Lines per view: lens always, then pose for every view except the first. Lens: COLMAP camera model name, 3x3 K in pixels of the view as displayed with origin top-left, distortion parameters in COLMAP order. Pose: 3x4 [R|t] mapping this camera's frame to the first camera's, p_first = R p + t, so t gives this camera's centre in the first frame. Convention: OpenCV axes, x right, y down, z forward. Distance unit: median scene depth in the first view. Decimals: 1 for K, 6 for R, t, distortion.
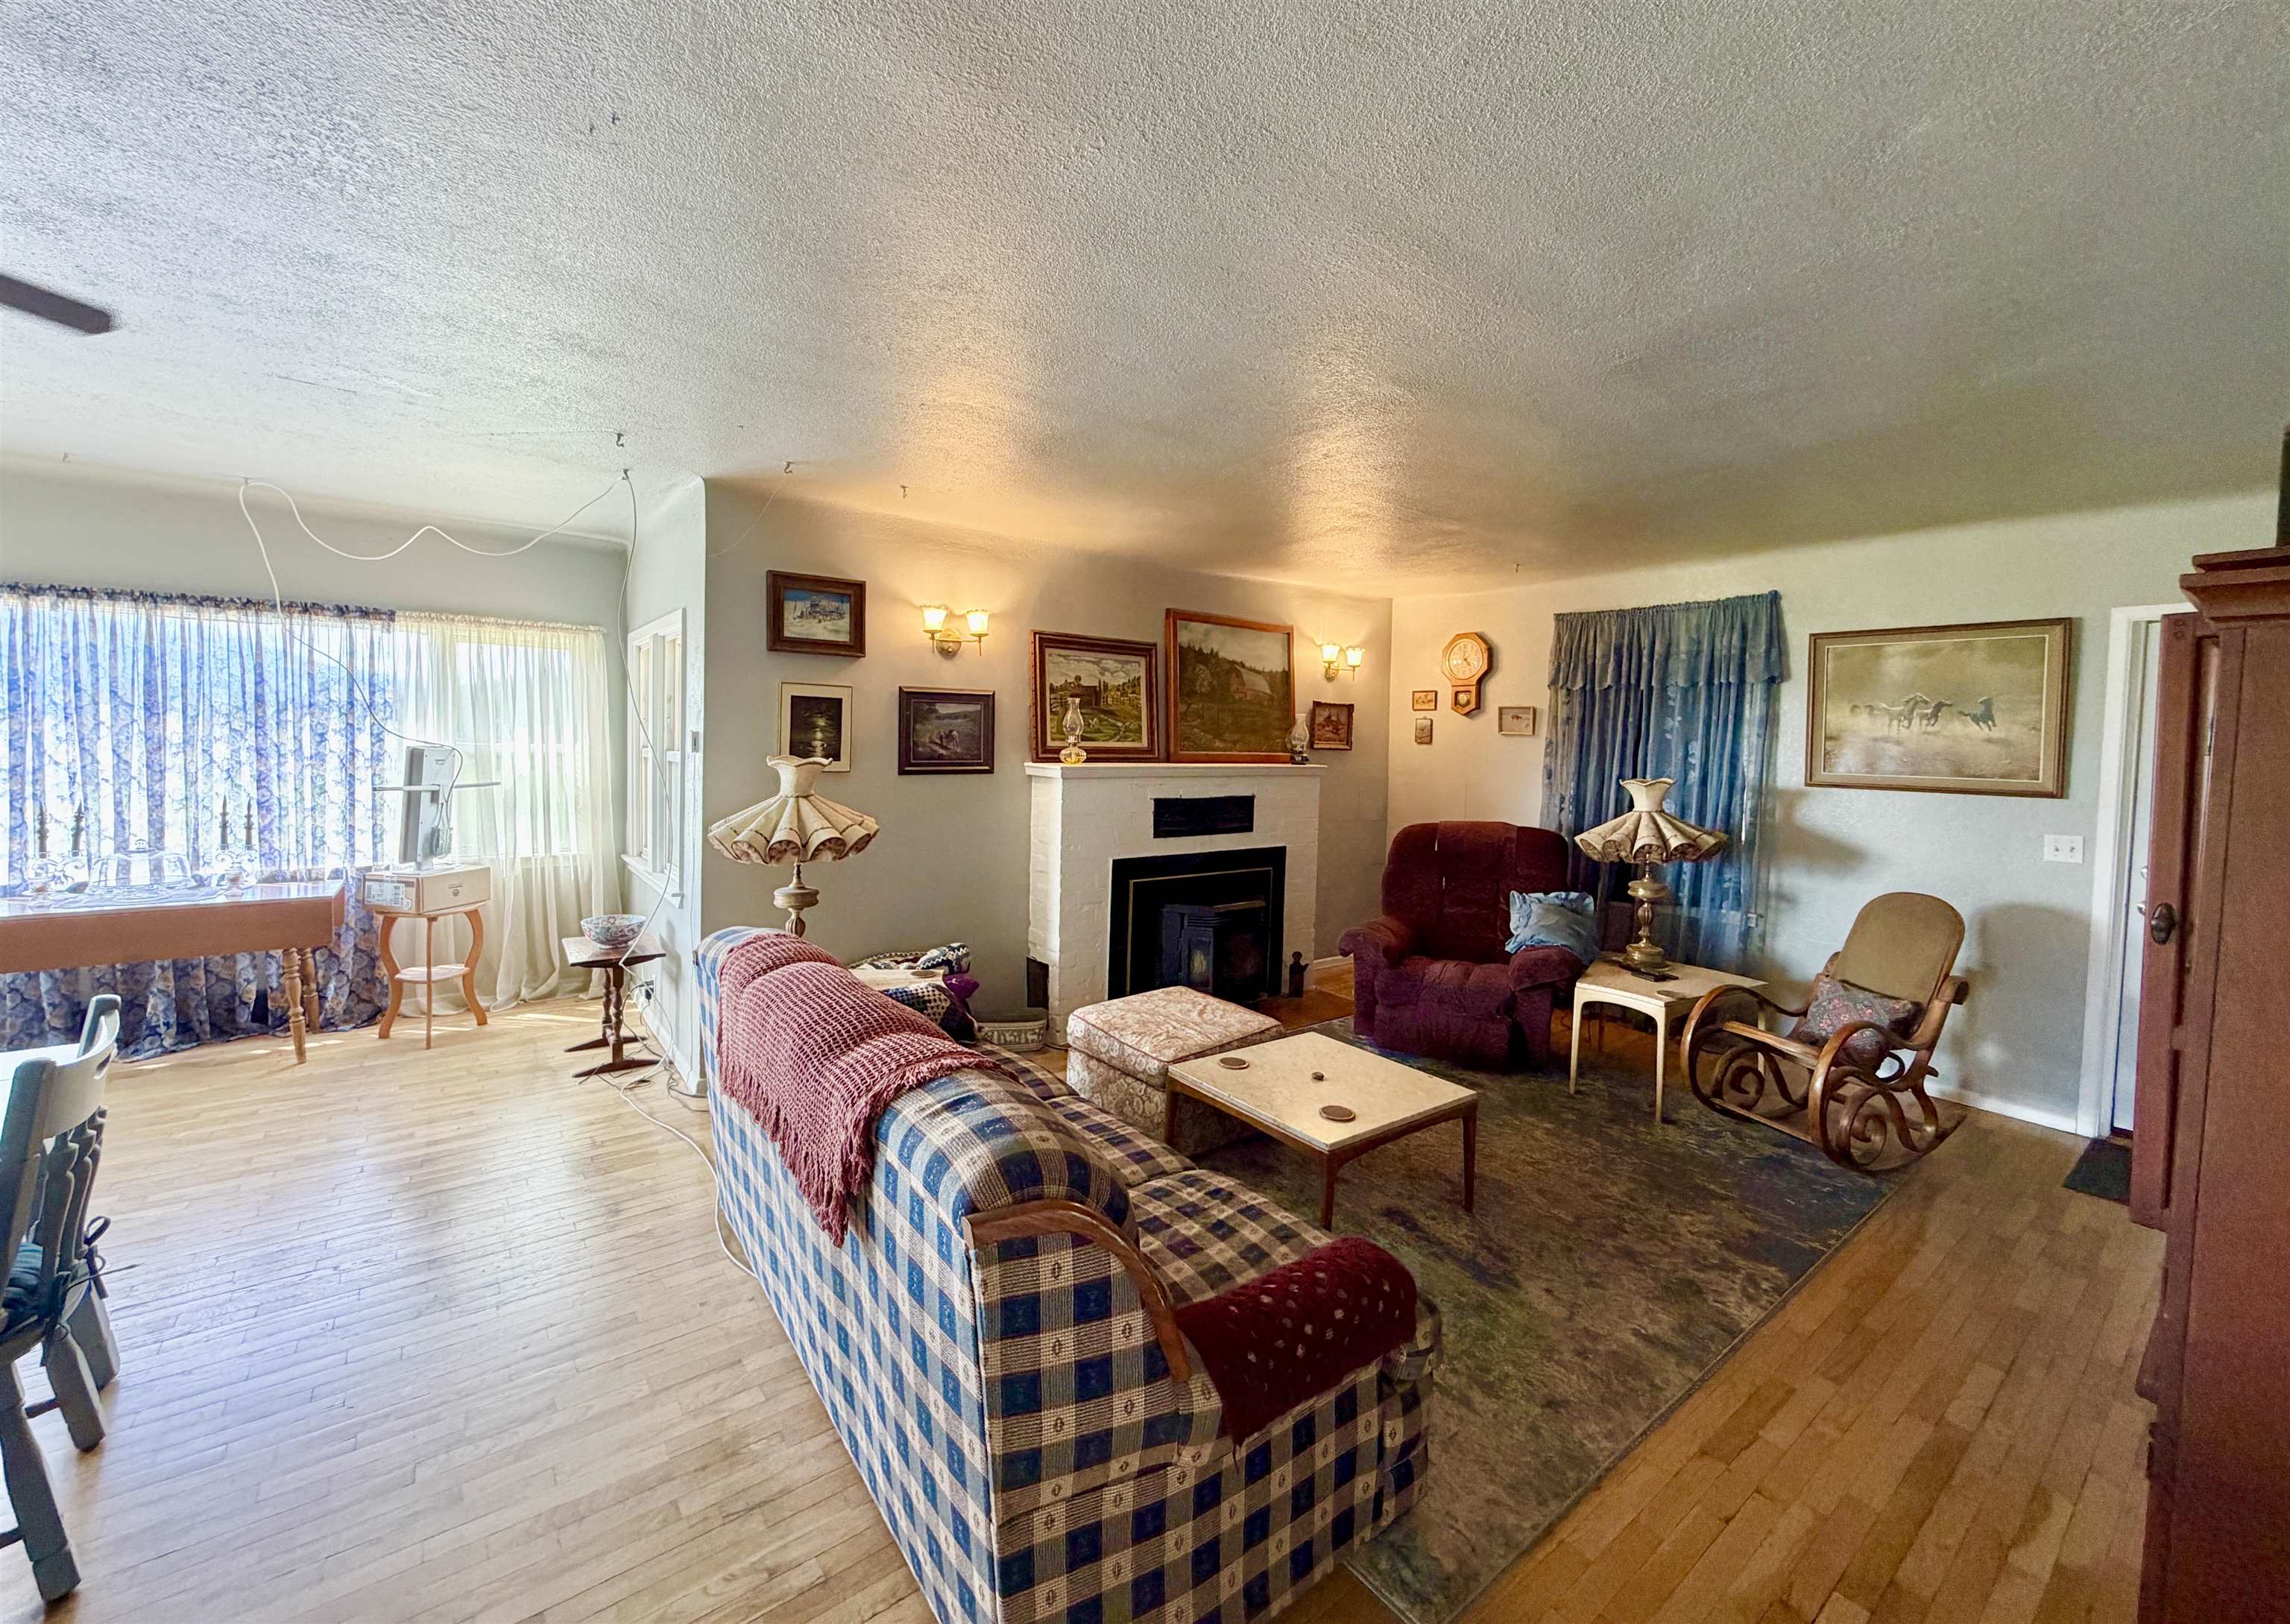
lens RADIAL K [[911.3, 0, 1141.0], [0, 911.3, 769.3], [0, 0, 1]] dist [0.000502, 0.000421]
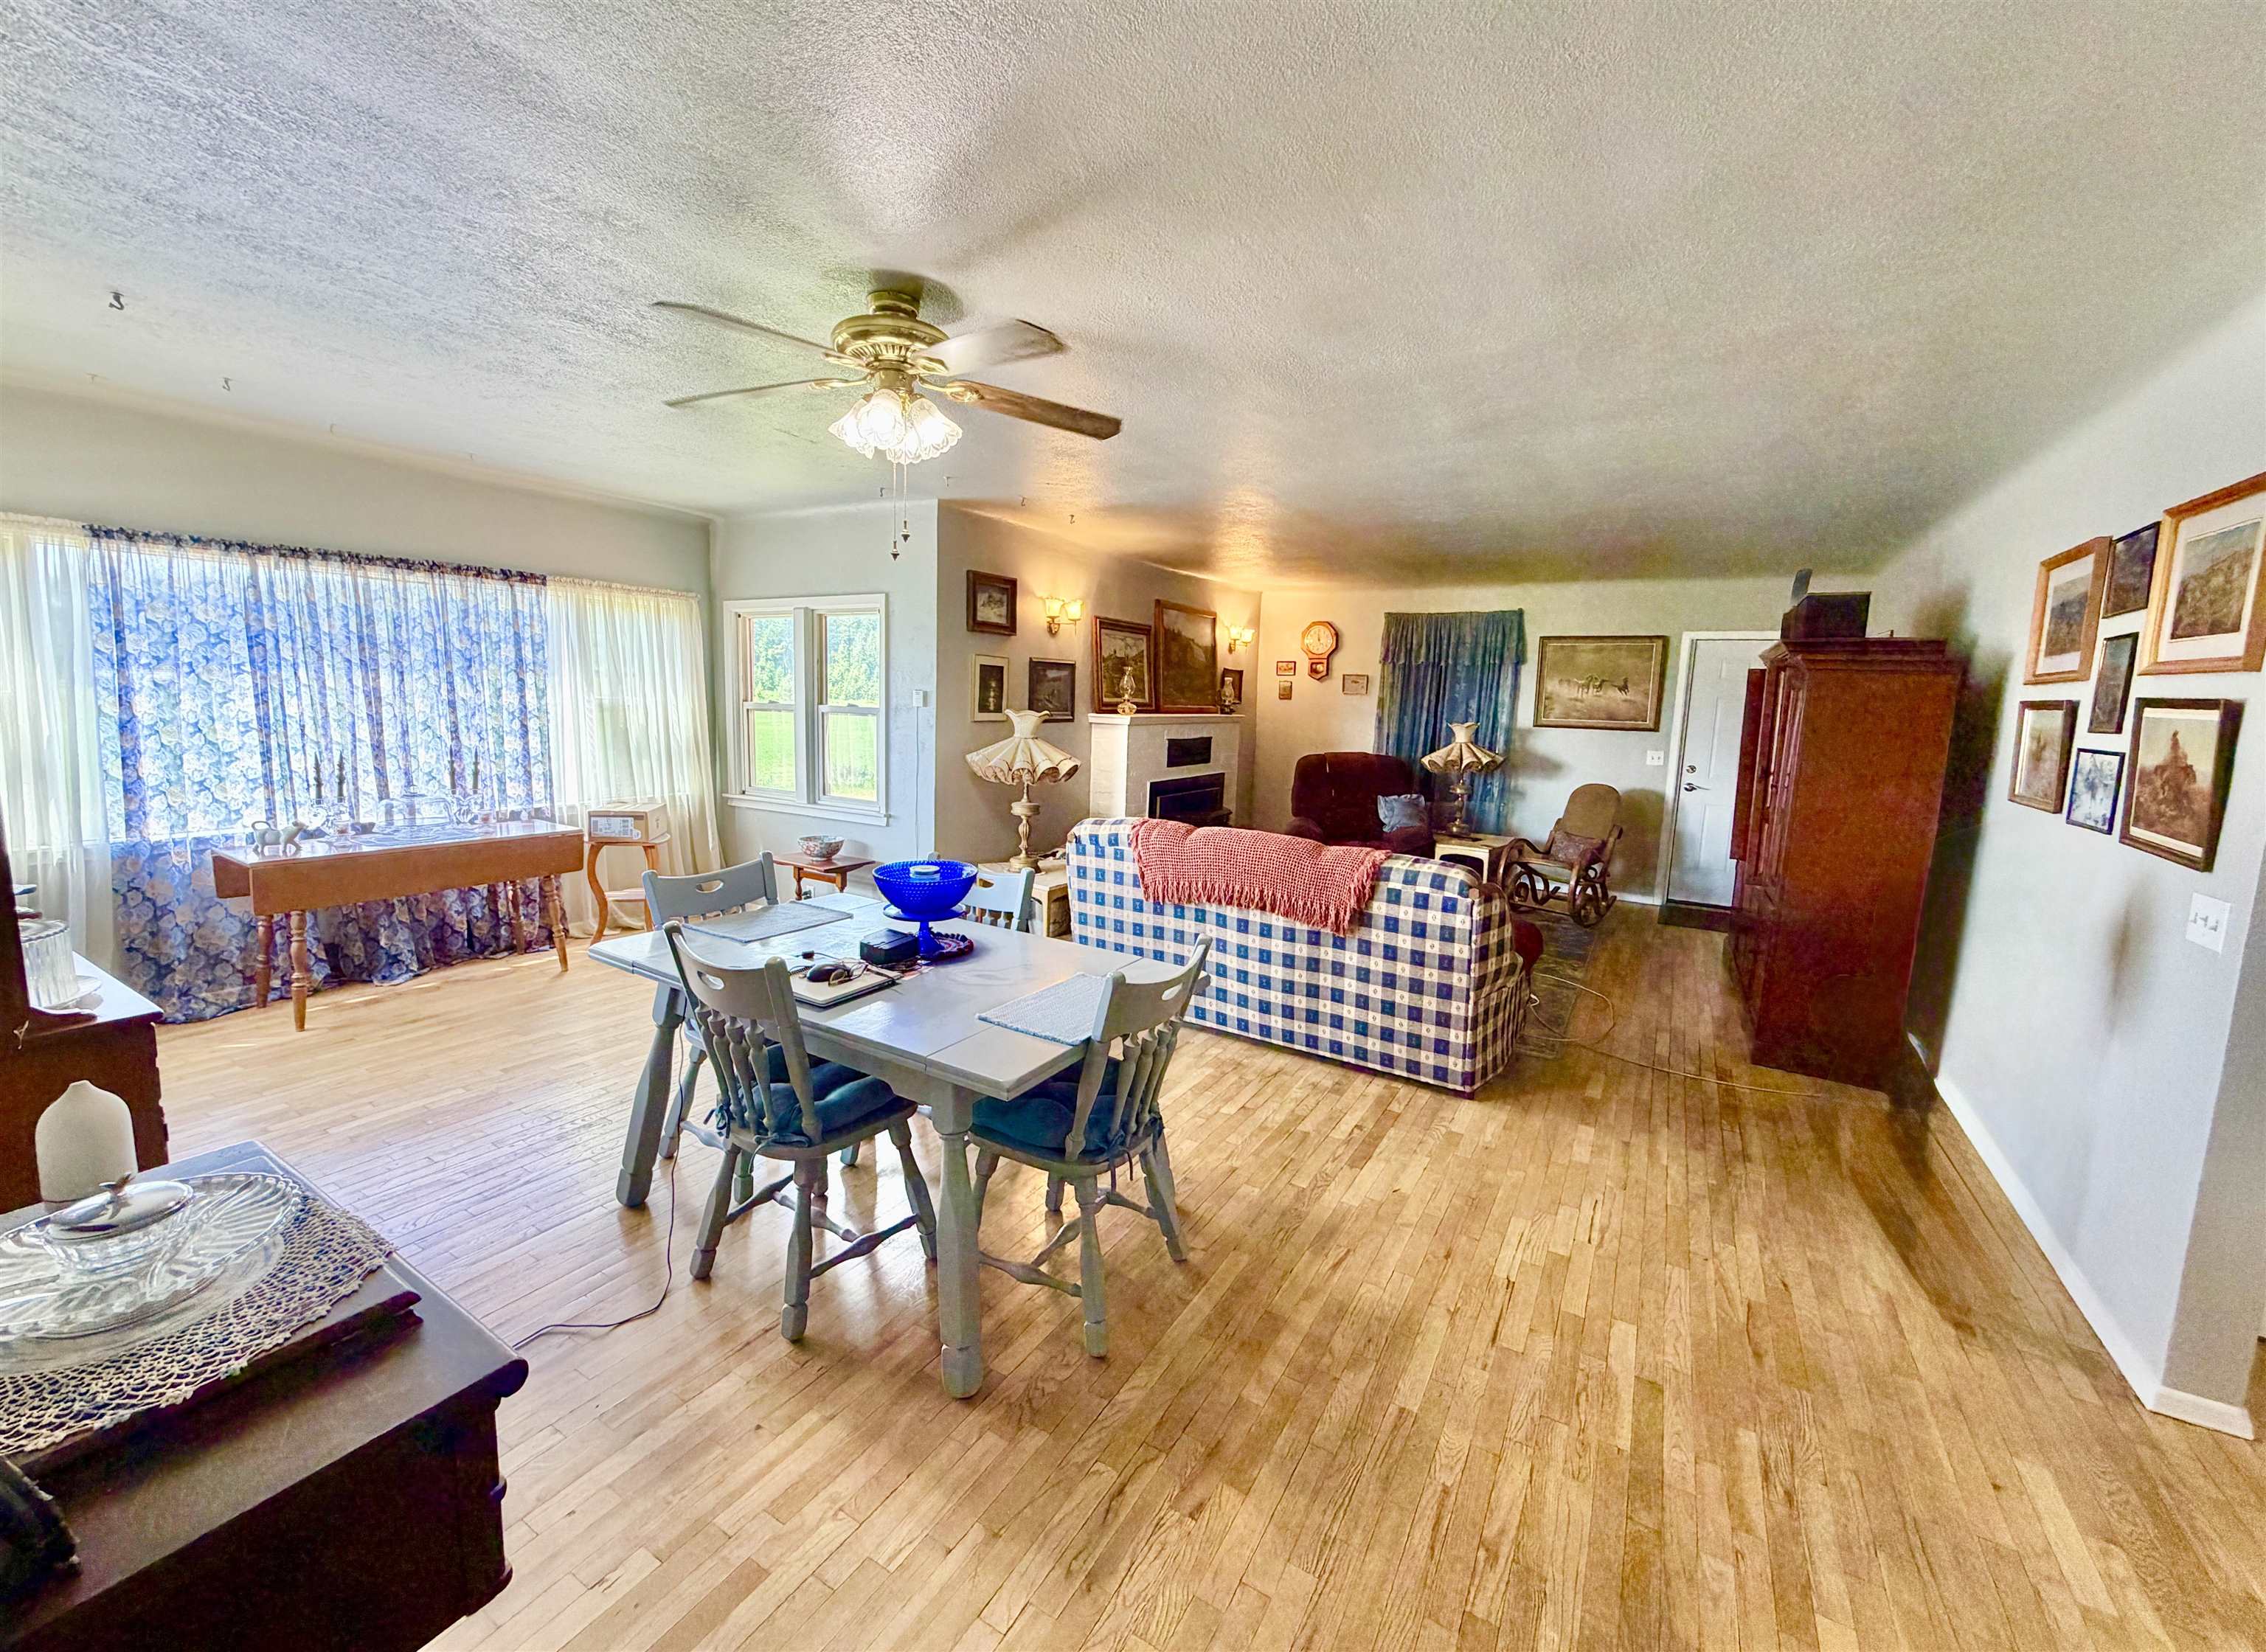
lens RADIAL K [[901.2, 0, 1129.6], [0, 901.2, 805.7], [0, 0, 1]] dist [0.000955, 0.000124]
pose [[0.930707, -0.039296, 0.363648, -0.578963], [0.003976, 0.995240, 0.097371, -0.001659], [-0.365744, -0.089178, 0.926433, -0.290969]]
